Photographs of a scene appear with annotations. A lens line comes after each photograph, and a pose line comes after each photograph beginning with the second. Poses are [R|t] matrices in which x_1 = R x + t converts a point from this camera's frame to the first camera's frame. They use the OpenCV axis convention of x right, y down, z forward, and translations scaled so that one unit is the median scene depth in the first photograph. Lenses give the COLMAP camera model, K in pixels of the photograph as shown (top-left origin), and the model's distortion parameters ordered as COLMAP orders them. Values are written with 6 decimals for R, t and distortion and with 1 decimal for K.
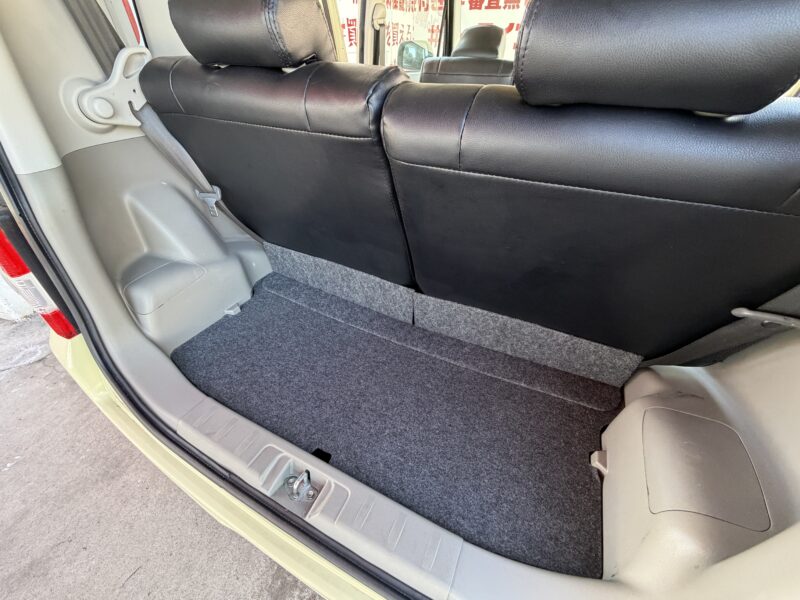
lens RADIAL K [[276.9, 0, 400.0], [0, 276.9, 300.0], [0, 0, 1]] dist [-0.007352, -0.000099]
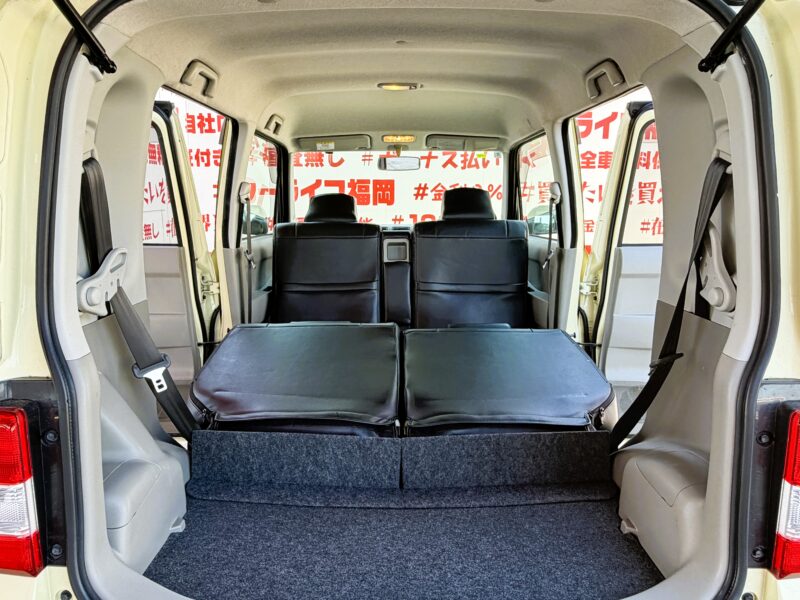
lens RADIAL K [[551.2, 0, 400.0], [0, 551.2, 300.0], [0, 0, 1]] dist [-0.001630, -0.001712]
pose [[0.873949, -0.097495, 0.476138, -0.713681], [0.329234, 0.839411, -0.432427, 0.342974], [-0.357517, 0.534680, 0.765702, -0.579403]]
